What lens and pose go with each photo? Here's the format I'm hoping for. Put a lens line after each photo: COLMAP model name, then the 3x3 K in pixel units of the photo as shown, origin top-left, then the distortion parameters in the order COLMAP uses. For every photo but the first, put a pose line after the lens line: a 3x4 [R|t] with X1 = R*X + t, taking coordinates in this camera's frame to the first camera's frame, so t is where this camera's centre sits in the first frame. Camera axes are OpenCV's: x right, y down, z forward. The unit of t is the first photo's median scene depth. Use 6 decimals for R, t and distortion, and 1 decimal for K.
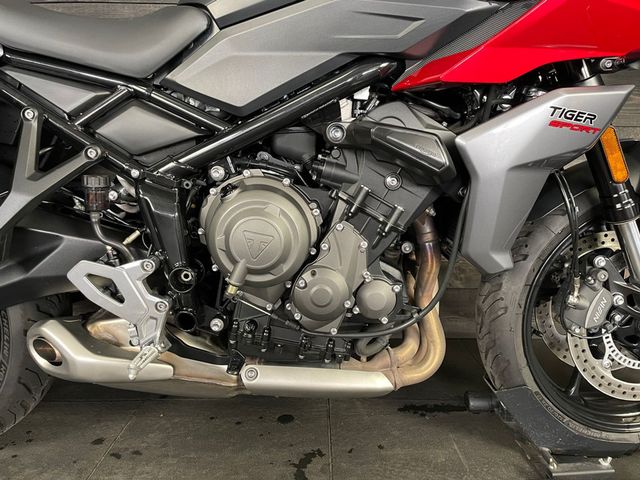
lens RADIAL K [[489.2, 0, 328.0], [0, 489.2, 234.9], [0, 0, 1]] dist [0.086441, -0.119569]
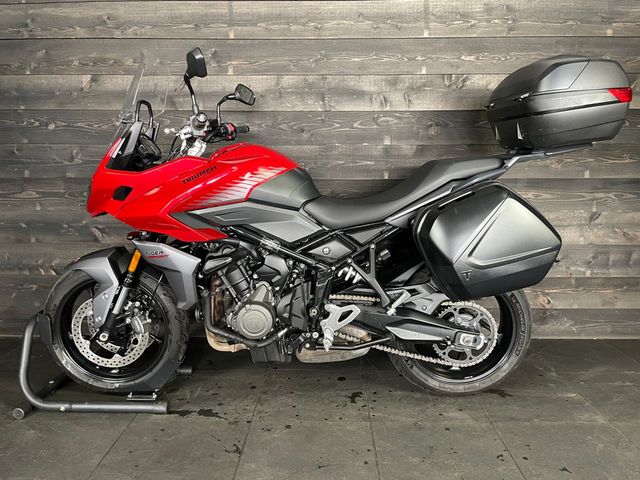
lens RADIAL K [[489.2, 0, 325.8], [0, 489.2, 237.9], [0, 0, 1]] dist [0.086441, -0.119569]
pose [[0.999614, -0.001447, -0.027744, -0.132247], [0.001748, 0.999940, 0.010801, -0.295131], [0.027726, -0.010845, 0.999557, -1.339127]]
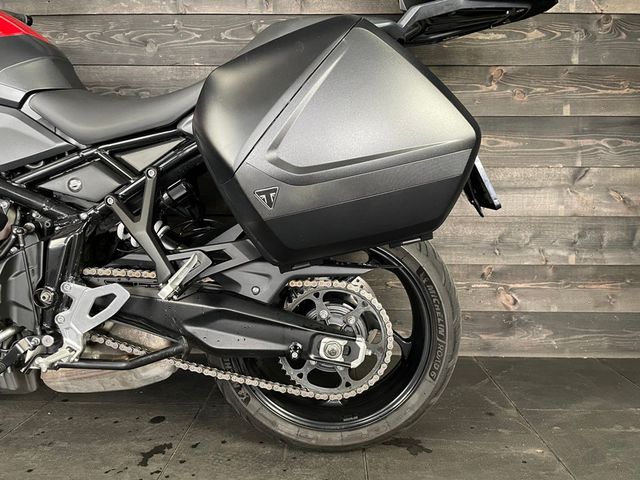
lens RADIAL K [[489.2, 0, 327.4], [0, 489.2, 238.8], [0, 0, 1]] dist [0.086441, -0.119569]
pose [[0.999309, 0.001952, -0.037125, 0.507109], [-0.003396, 0.999239, -0.038865, -0.020195], [0.037021, 0.038965, 0.998555, -0.258026]]
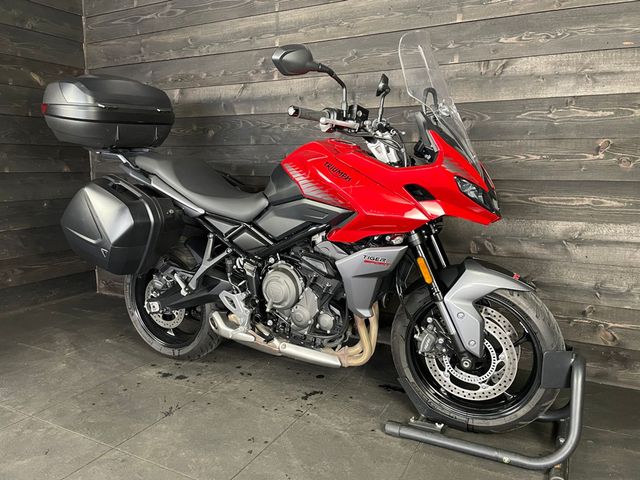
lens RADIAL K [[489.2, 0, 323.5], [0, 489.2, 236.0], [0, 0, 1]] dist [0.086441, -0.119569]
pose [[0.878032, 0.066229, -0.473997, 1.142983], [-0.068068, 0.997592, 0.013299, -0.296571], [0.473736, 0.020587, 0.880426, -1.015128]]
